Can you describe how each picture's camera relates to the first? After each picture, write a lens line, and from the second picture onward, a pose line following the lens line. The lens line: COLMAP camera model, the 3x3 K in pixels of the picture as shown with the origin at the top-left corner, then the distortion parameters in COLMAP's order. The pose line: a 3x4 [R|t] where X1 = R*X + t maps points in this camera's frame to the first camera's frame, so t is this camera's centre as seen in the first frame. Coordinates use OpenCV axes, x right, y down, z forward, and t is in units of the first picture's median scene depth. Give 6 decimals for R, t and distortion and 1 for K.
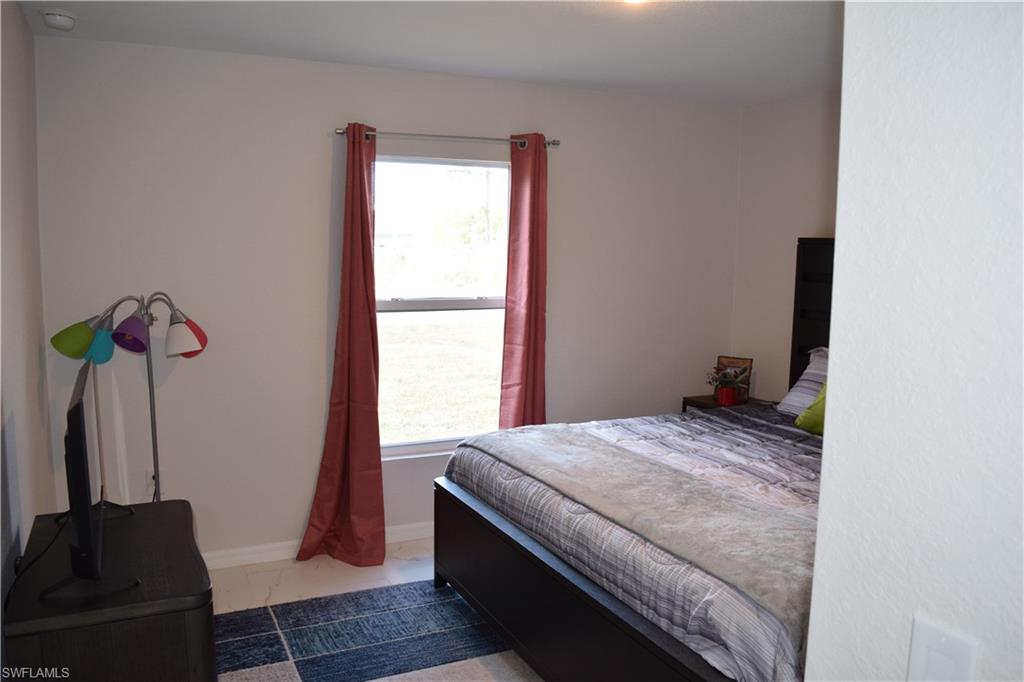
lens RADIAL K [[802.8, 0, 512.0], [0, 802.8, 341.0], [0, 0, 1]] dist [-0.102193, -0.001633]
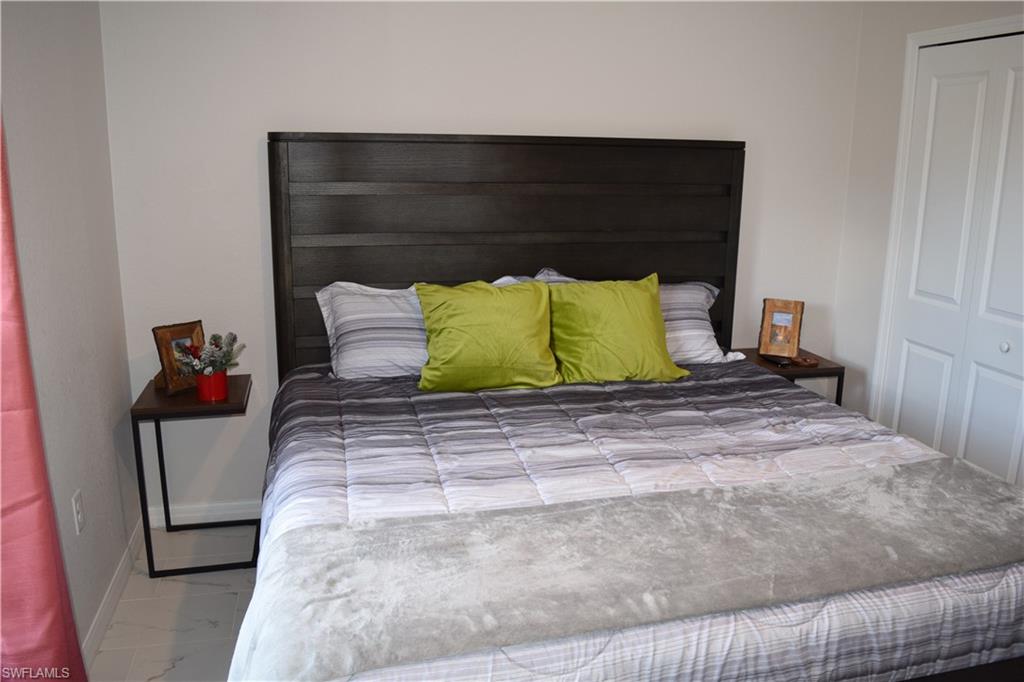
lens RADIAL K [[802.8, 0, 512.0], [0, 802.8, 341.0], [0, 0, 1]] dist [-0.102193, -0.001633]
pose [[0.225271, -0.235772, 0.945338, -0.359268], [0.111665, 0.970132, 0.215346, -0.101359], [-0.967876, 0.057050, 0.244870, 0.828238]]
